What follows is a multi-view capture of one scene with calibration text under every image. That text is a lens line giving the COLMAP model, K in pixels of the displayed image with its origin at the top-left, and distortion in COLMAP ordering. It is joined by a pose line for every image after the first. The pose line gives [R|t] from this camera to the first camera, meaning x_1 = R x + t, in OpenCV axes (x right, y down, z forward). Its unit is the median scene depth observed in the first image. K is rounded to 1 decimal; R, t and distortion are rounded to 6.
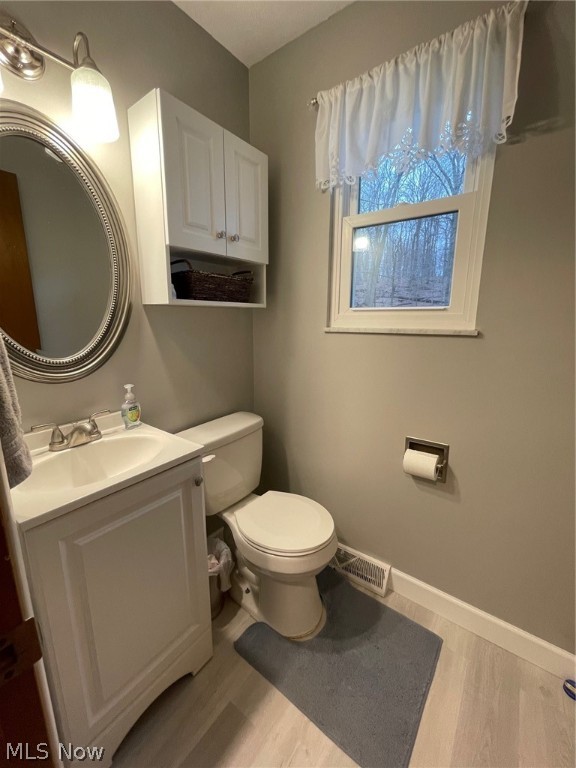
lens RADIAL K [[313.8, 0, 284.2], [0, 313.8, 384.4], [0, 0, 1]] dist [-0.003393, 0.000808]
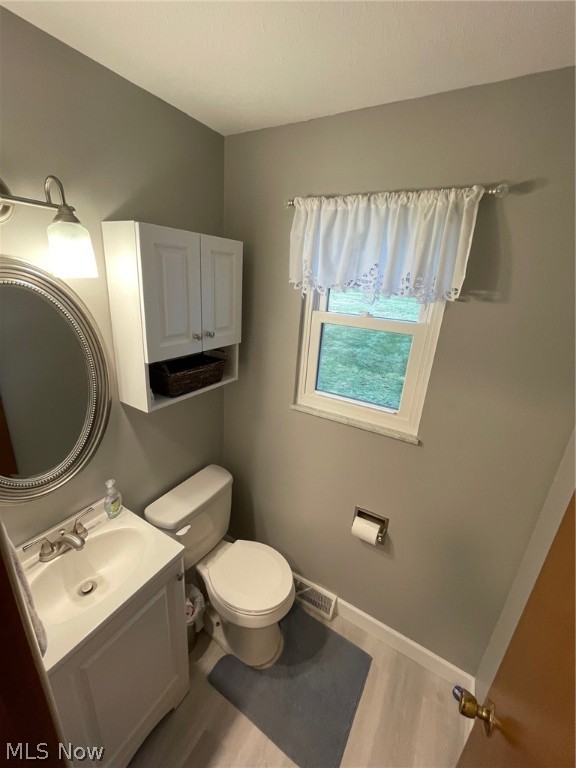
lens RADIAL K [[313.8, 0, 285.0], [0, 313.8, 377.9], [0, 0, 1]] dist [-0.003393, 0.000808]
pose [[0.992373, 0.022415, 0.121218, -0.036186], [-0.037899, 0.991181, 0.126979, -0.497117], [-0.117303, -0.130605, 0.984471, -0.083244]]
